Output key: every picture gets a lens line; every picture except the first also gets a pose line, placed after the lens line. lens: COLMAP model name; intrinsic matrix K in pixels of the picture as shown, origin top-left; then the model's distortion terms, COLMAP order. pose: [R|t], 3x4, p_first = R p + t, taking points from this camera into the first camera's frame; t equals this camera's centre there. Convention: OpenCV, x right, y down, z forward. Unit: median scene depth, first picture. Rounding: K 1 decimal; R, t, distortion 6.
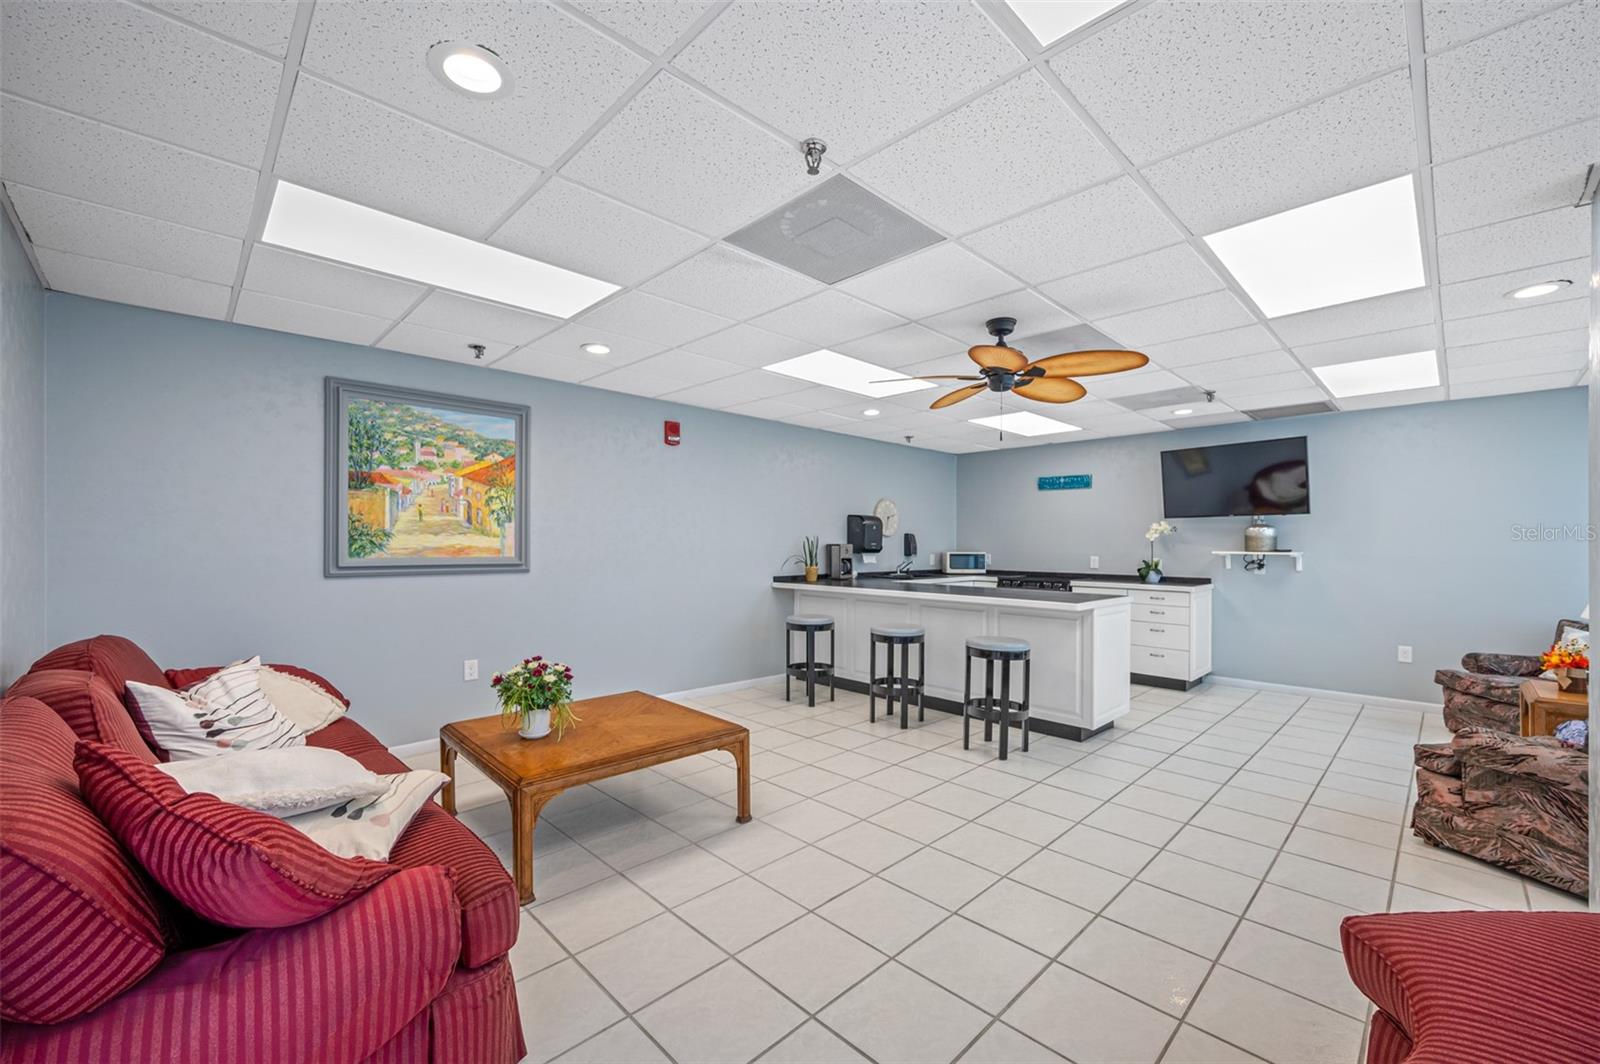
lens RADIAL K [[641.5, 0, 800.0], [0, 641.5, 532.0], [0, 0, 1]] dist [-0.003288, -0.000483]
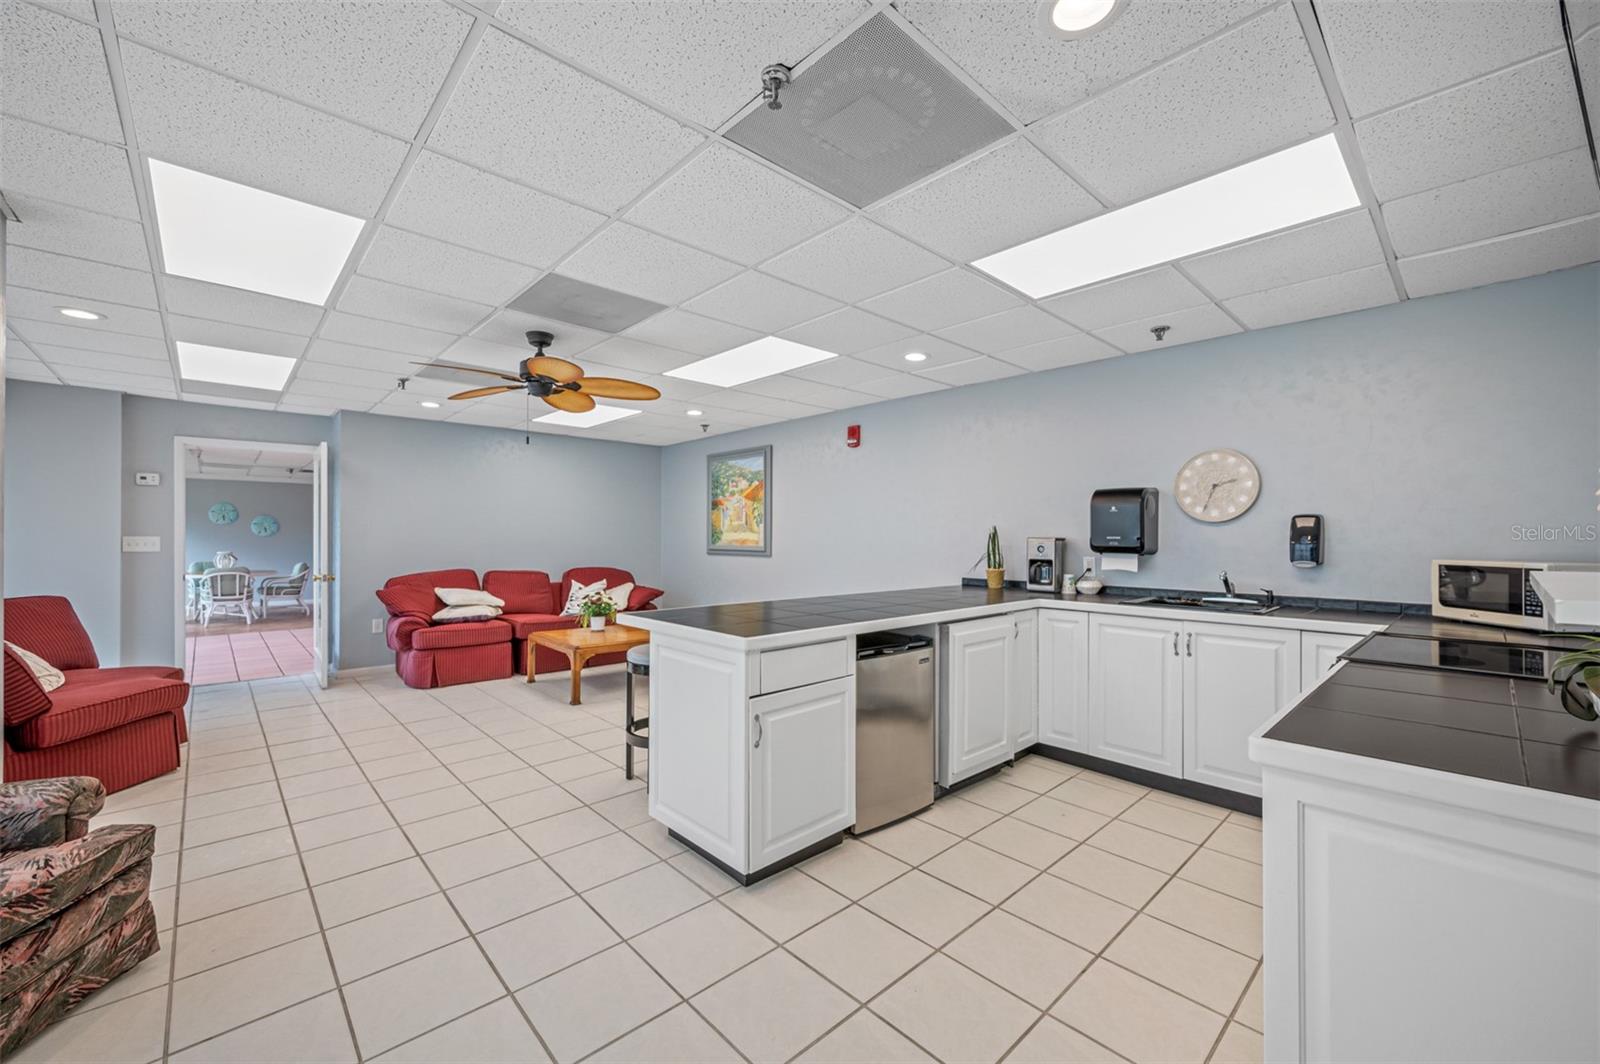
lens RADIAL K [[641.5, 0, 800.0], [0, 641.5, 532.0], [0, 0, 1]] dist [-0.003288, -0.000483]
pose [[-0.032199, -0.011957, -0.999410, 1.136063], [0.014647, 0.999815, -0.012434, 0.026820], [0.999374, -0.015039, -0.032017, 1.198748]]
